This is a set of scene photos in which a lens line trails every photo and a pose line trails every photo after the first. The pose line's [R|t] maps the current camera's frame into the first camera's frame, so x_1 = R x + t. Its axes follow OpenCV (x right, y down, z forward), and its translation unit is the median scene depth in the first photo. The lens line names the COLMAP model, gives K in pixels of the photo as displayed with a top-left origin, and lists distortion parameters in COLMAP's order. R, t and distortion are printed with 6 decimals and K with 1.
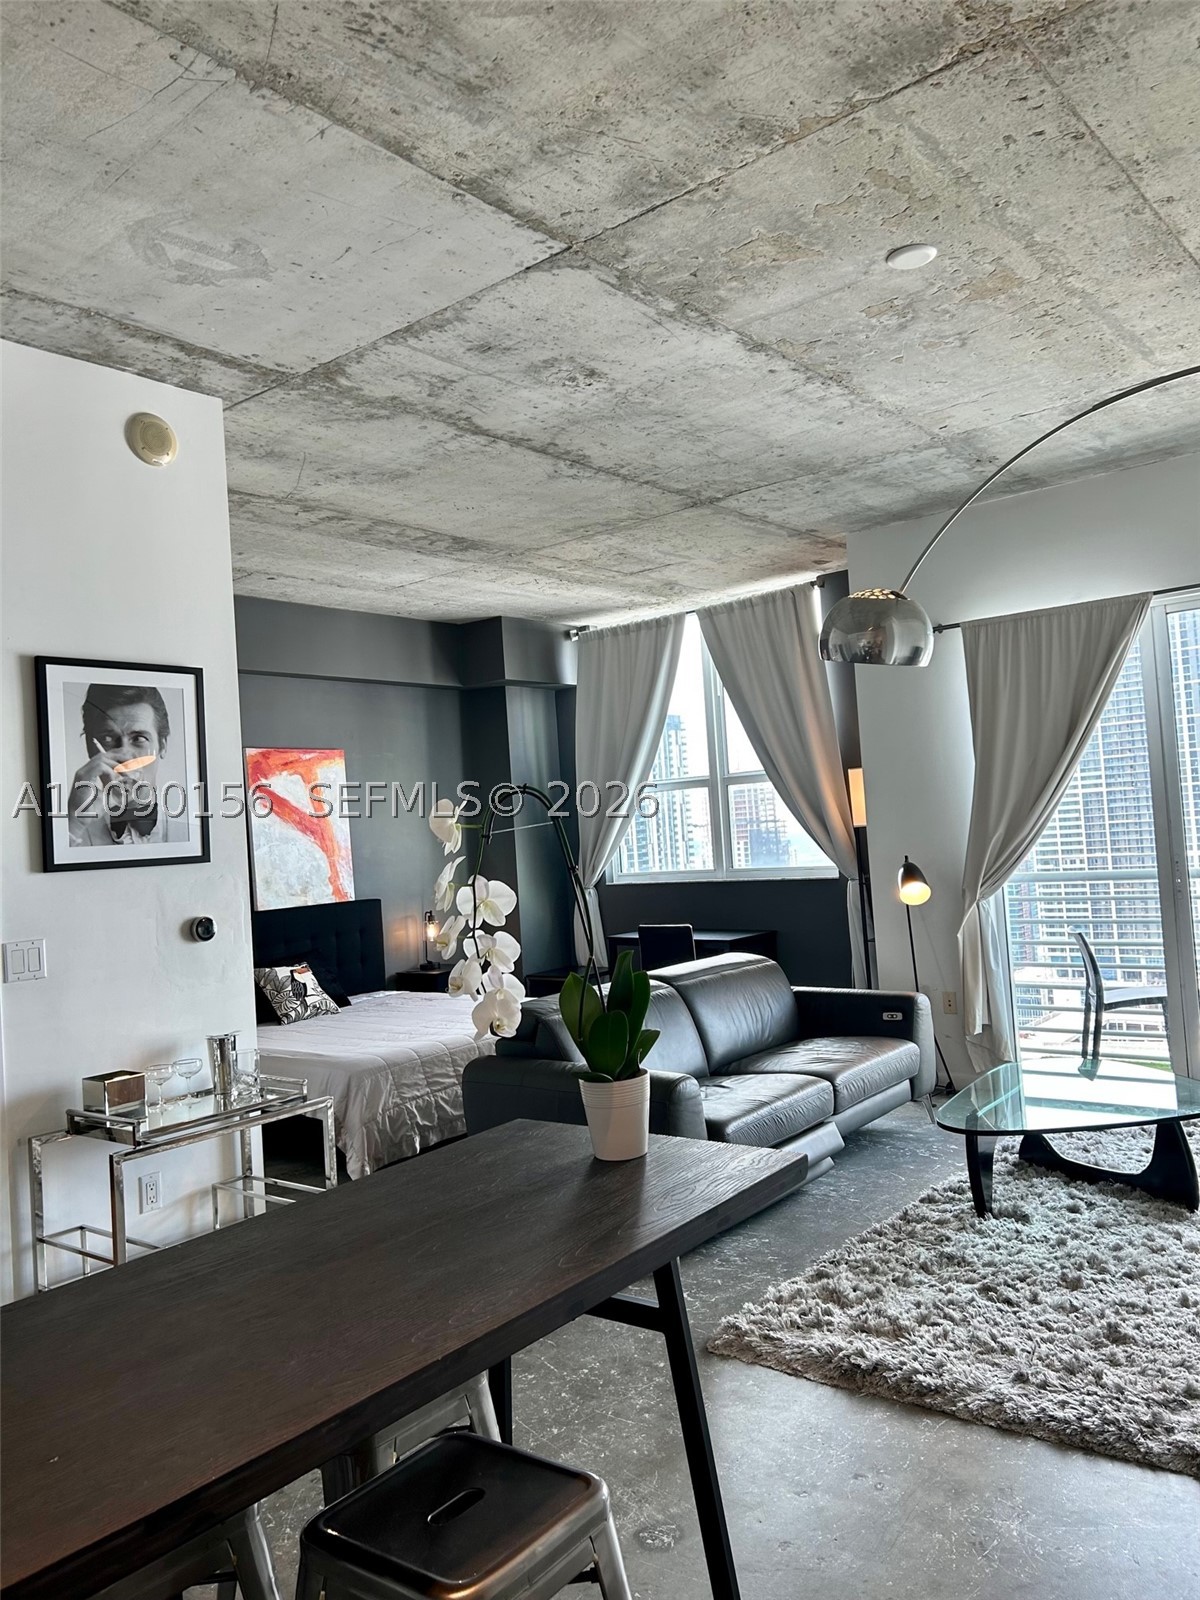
lens RADIAL K [[1204.2, 0, 599.0], [0, 1204.2, 794.8], [0, 0, 1]] dist [0.053312, -0.062522]
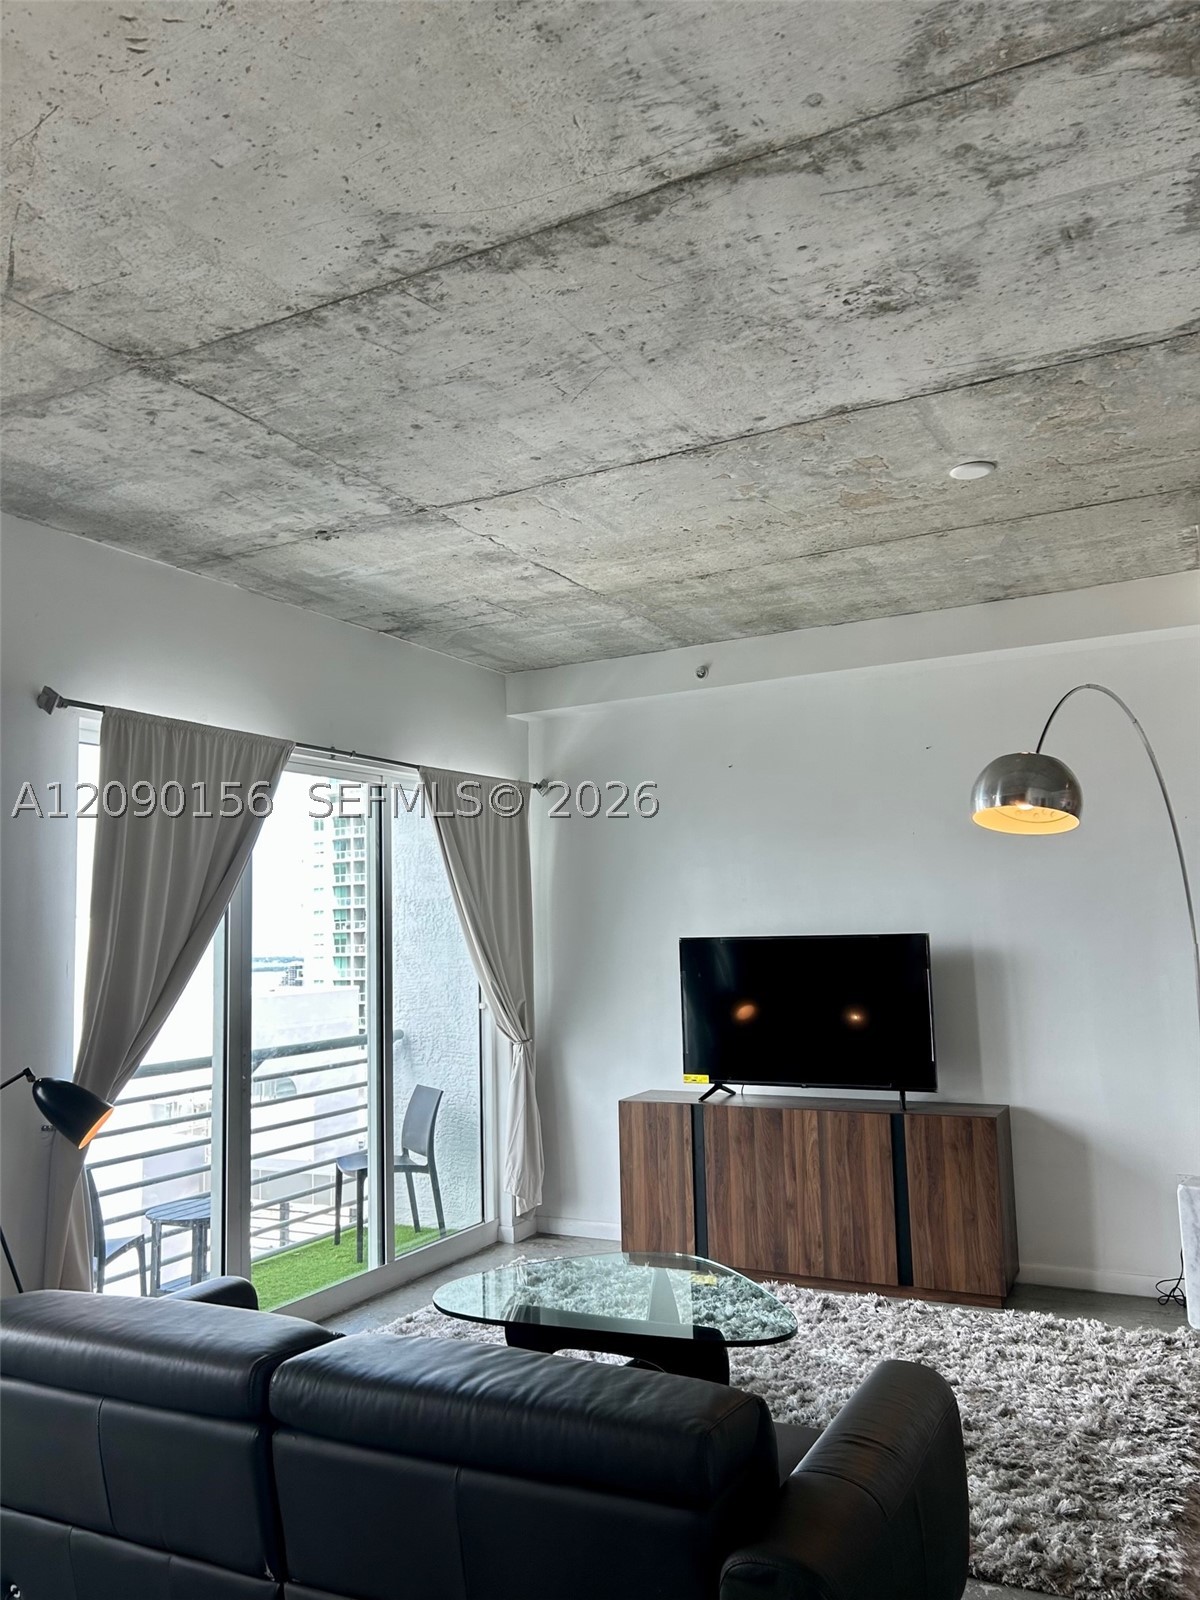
lens RADIAL K [[1204.2, 0, 599.0], [0, 1204.2, 794.8], [0, 0, 1]] dist [0.053312, -0.062522]
pose [[-0.195590, 0.183099, 0.963441, -0.377452], [0.009658, 0.982728, -0.184803, 0.032195], [-0.980638, -0.026841, -0.193980, 0.826118]]
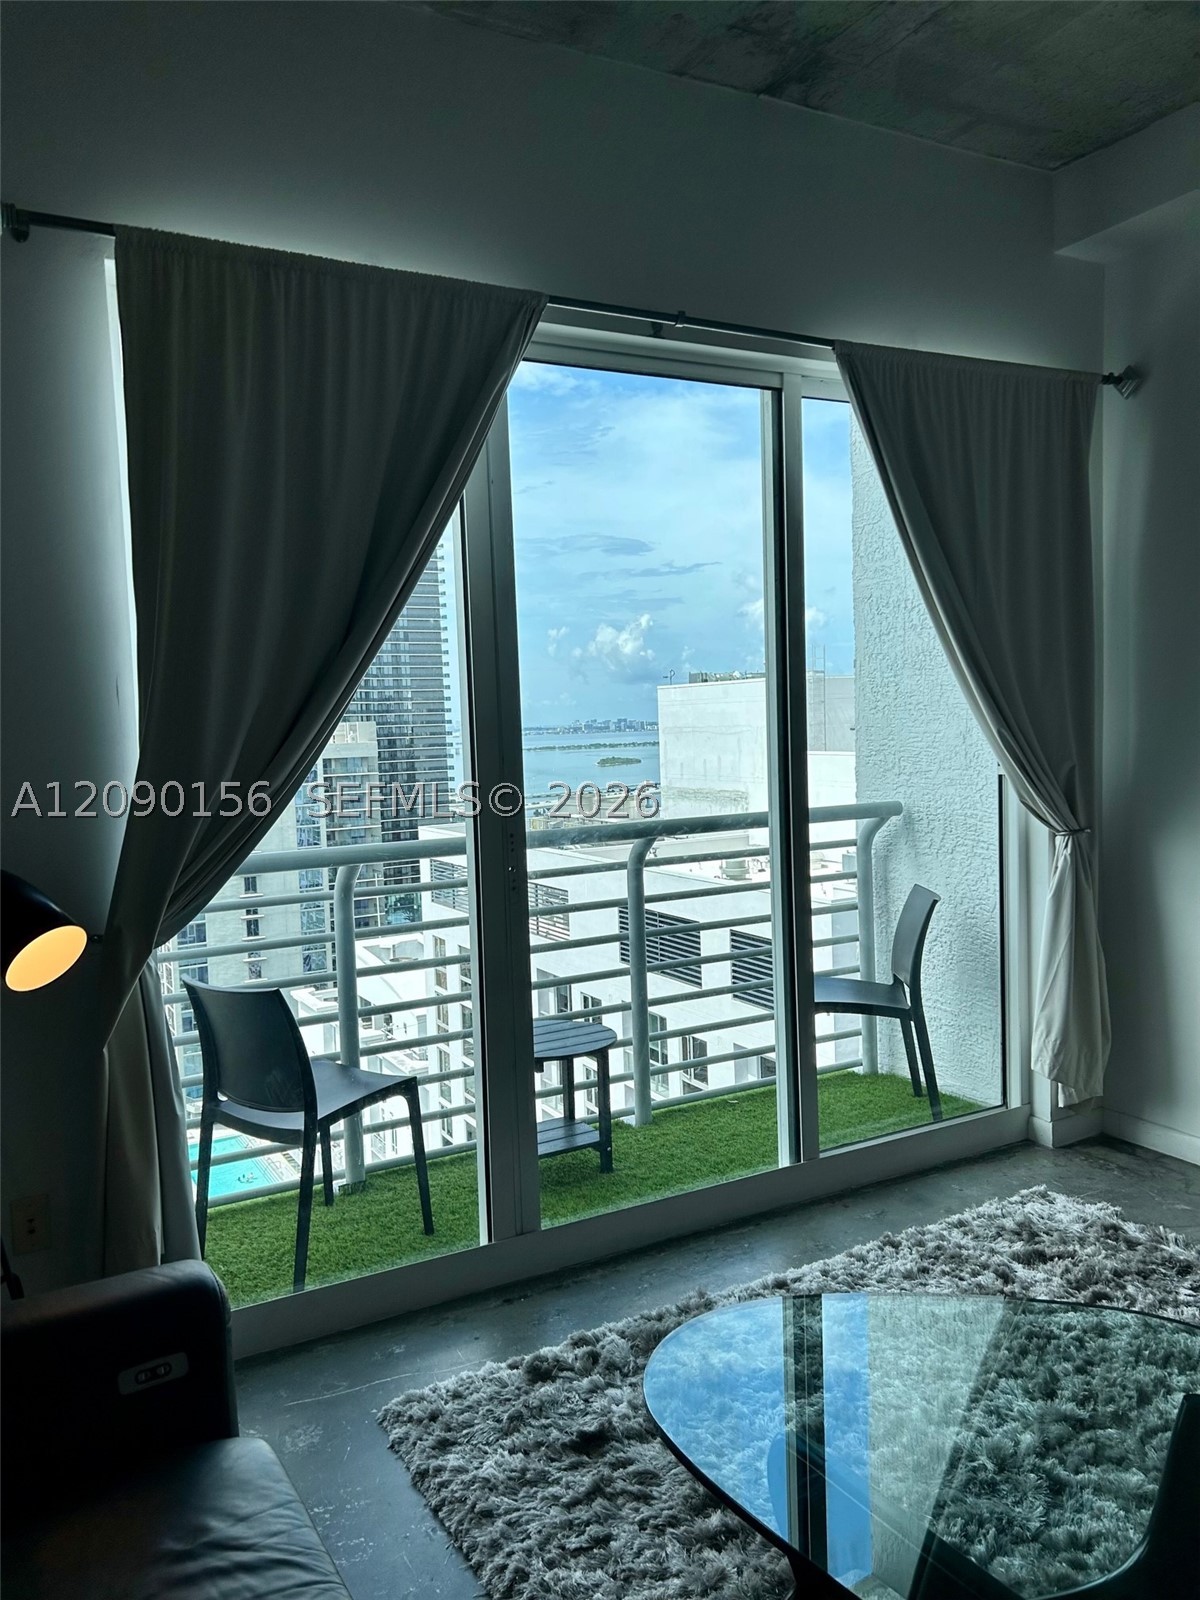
lens RADIAL K [[1202.8, 0, 557.1], [0, 1202.8, 794.9], [0, 0, 1]] dist [0.042205, -0.051607]
pose [[0.384846, -0.010757, 0.922918, -0.001116], [-0.028407, 0.999320, 0.023493, 0.022346], [-0.922544, -0.035258, 0.384279, 0.693042]]
